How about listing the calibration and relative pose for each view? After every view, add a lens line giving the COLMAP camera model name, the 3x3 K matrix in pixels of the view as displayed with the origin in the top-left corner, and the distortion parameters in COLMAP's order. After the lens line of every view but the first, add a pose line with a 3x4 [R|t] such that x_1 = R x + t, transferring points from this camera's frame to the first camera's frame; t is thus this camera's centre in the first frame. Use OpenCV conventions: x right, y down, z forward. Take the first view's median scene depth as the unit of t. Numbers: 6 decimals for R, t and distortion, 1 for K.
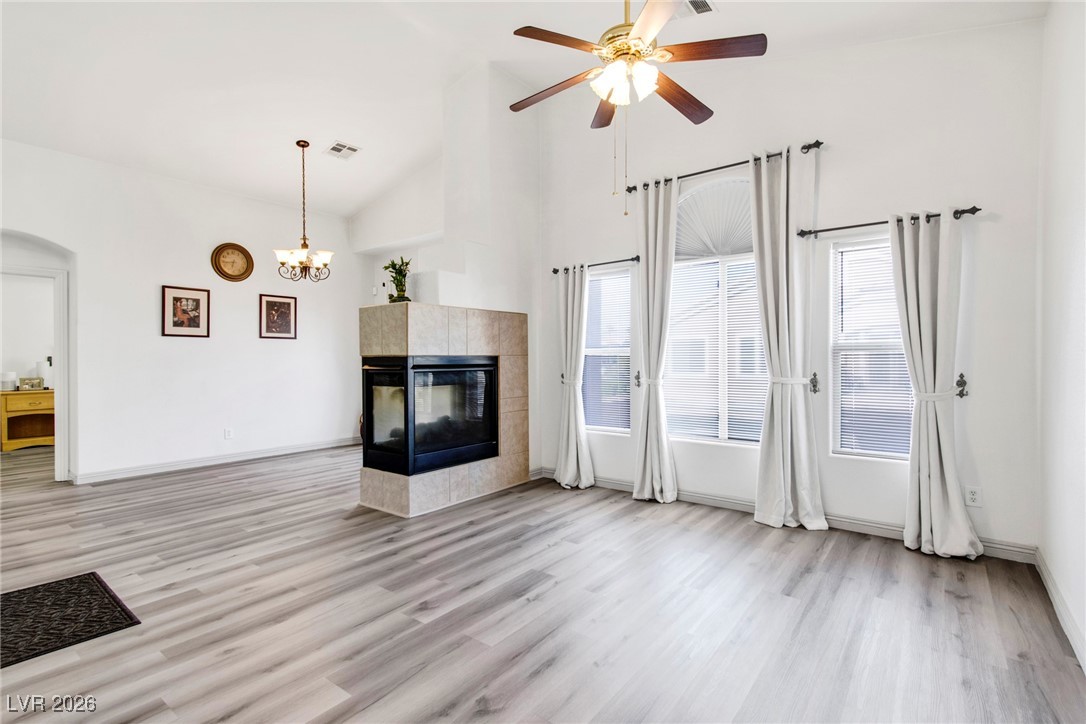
lens RADIAL K [[500.2, 0, 540.6], [0, 500.2, 358.8], [0, 0, 1]] dist [0.004385, -0.000392]
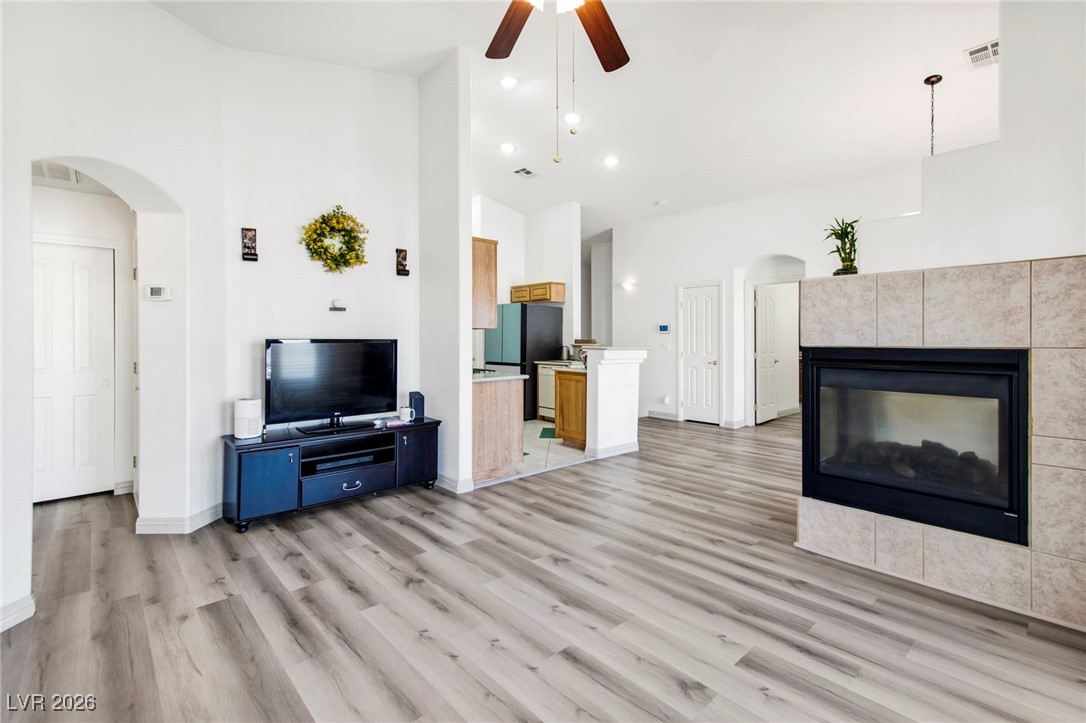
lens RADIAL K [[500.2, 0, 563.7], [0, 500.2, 333.6], [0, 0, 1]] dist [0.004385, -0.000392]
pose [[-0.141651, -0.001940, -0.989915, 0.615487], [0.002377, 0.999995, -0.002300, -0.026447], [0.989914, -0.002679, -0.141646, 0.768632]]
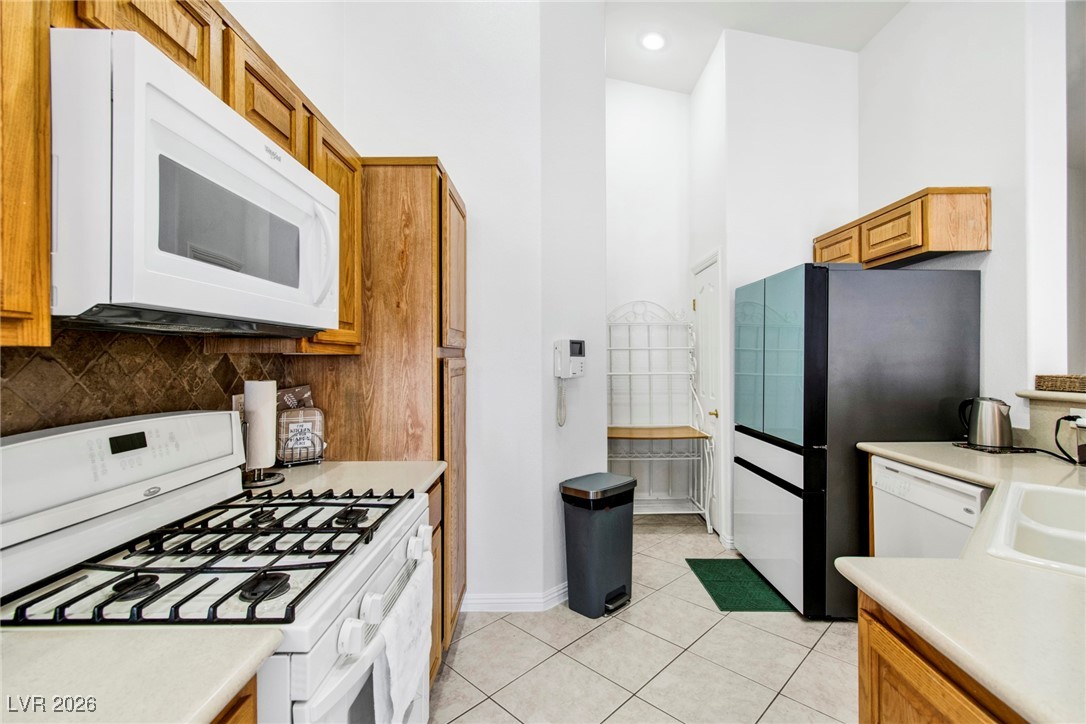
lens RADIAL K [[500.2, 0, 547.3], [0, 500.2, 357.5], [0, 0, 1]] dist [0.004385, -0.000392]
pose [[-0.782664, 0.007469, -0.622400, -0.669460], [0.010772, 0.999941, -0.001546, -0.032677], [0.622352, -0.007915, -0.782698, 0.619523]]
